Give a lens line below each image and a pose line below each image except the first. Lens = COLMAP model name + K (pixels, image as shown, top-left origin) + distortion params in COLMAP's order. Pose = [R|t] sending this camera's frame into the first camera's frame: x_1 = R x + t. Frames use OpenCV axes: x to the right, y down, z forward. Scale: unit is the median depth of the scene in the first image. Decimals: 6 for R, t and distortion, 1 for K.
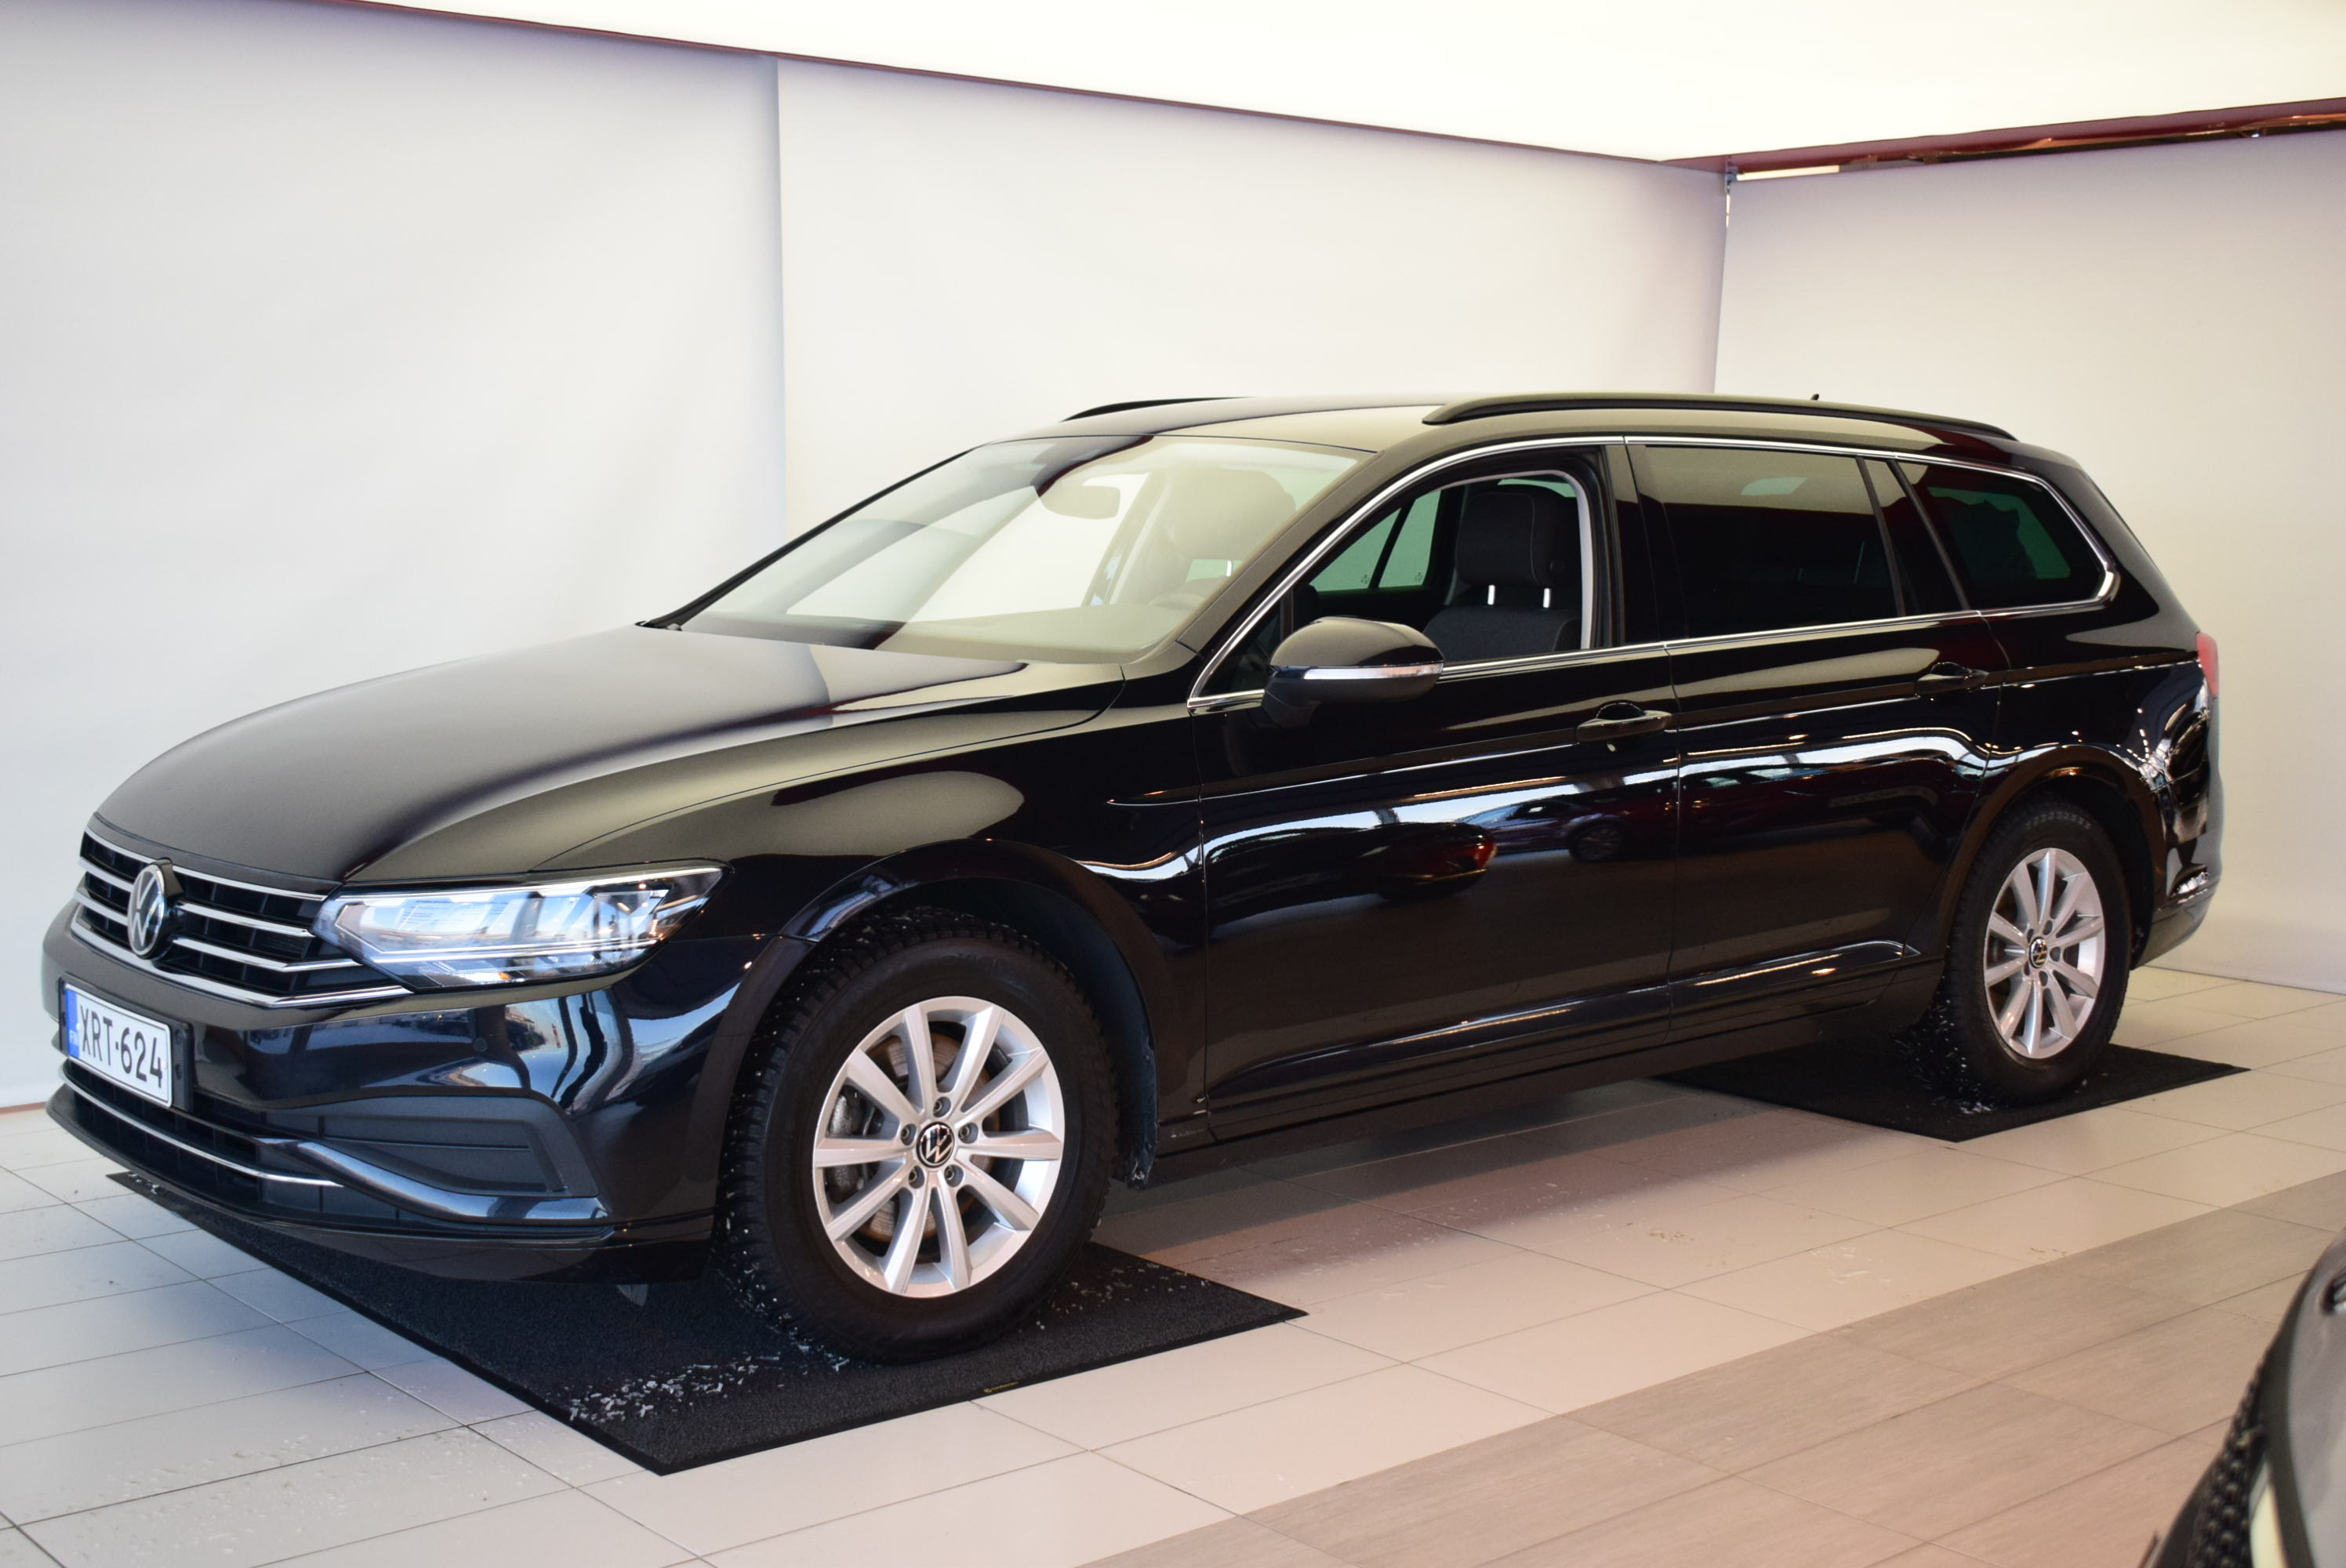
lens RADIAL K [[2844.4, 0, 1173.0], [0, 2844.4, 784.0], [0, 0, 1]] dist [-0.084656, 0.036839]
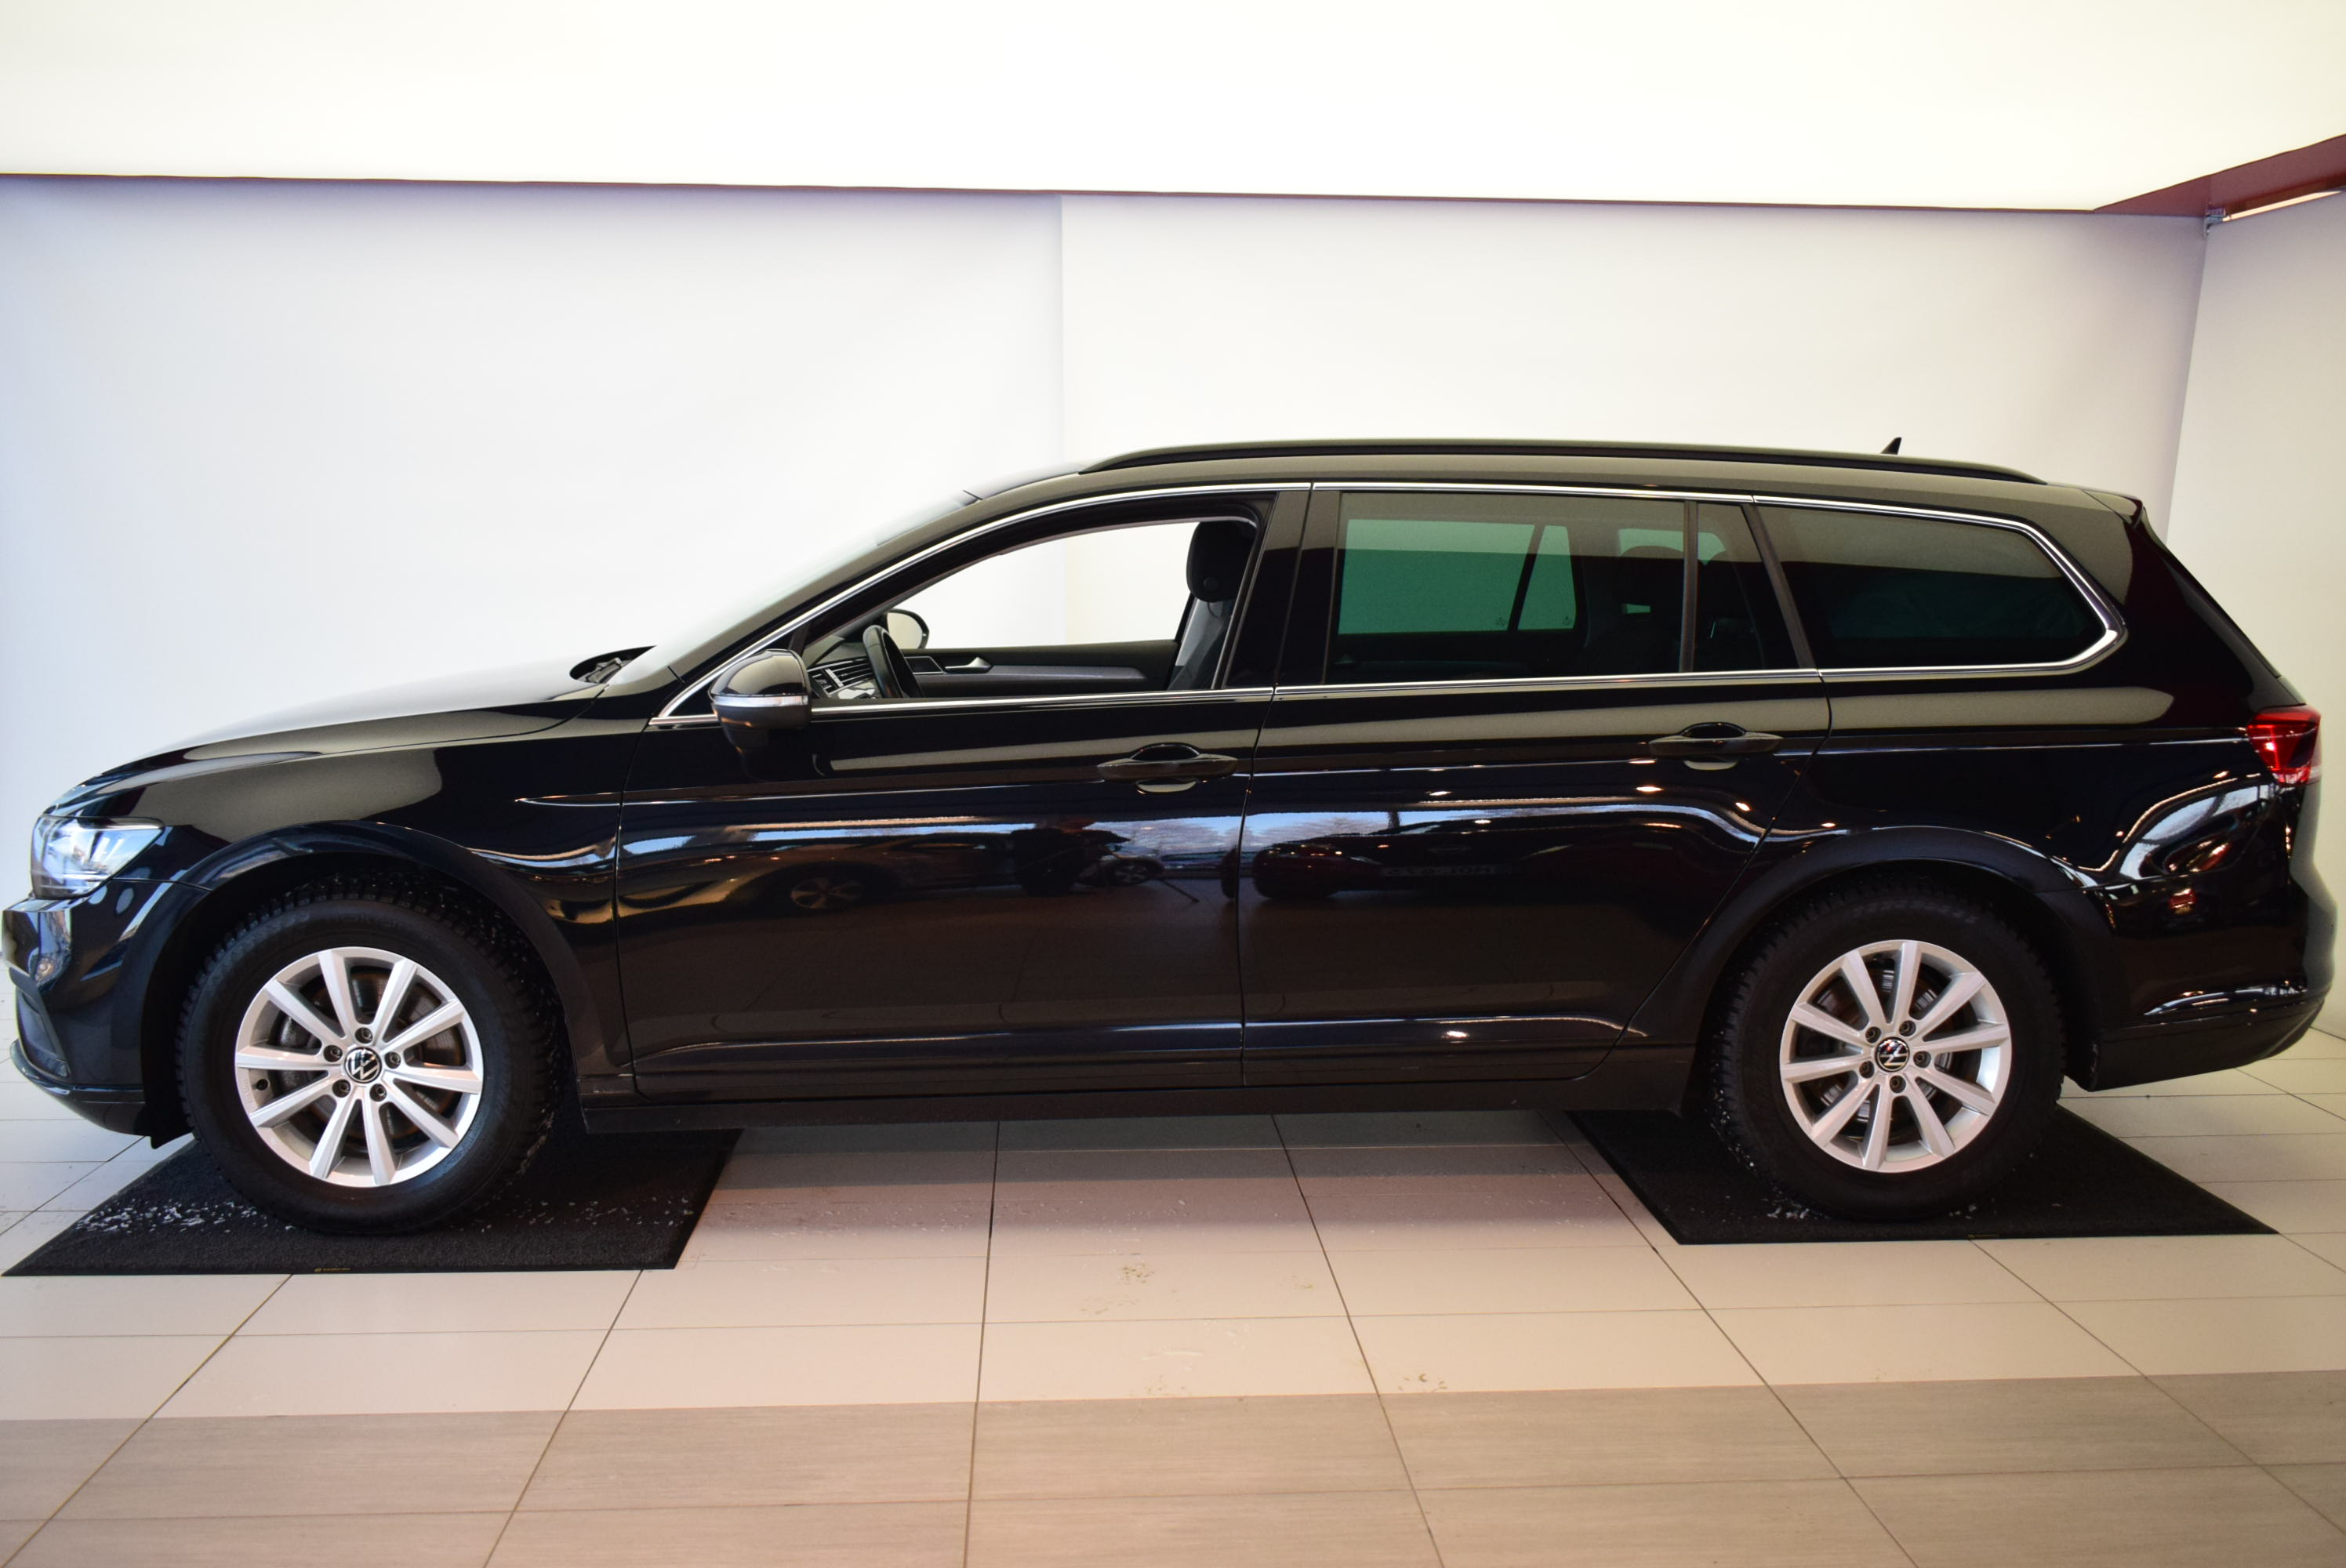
lens RADIAL K [[2028.7, 0, 1173.0], [0, 2028.7, 784.0], [0, 0, 1]] dist [-0.026774, 0.000845]
pose [[0.804430, 0.072279, -0.589635, 0.654312], [-0.063805, 0.997341, 0.035208, -0.044725], [0.590612, 0.009300, 0.806902, 0.459059]]
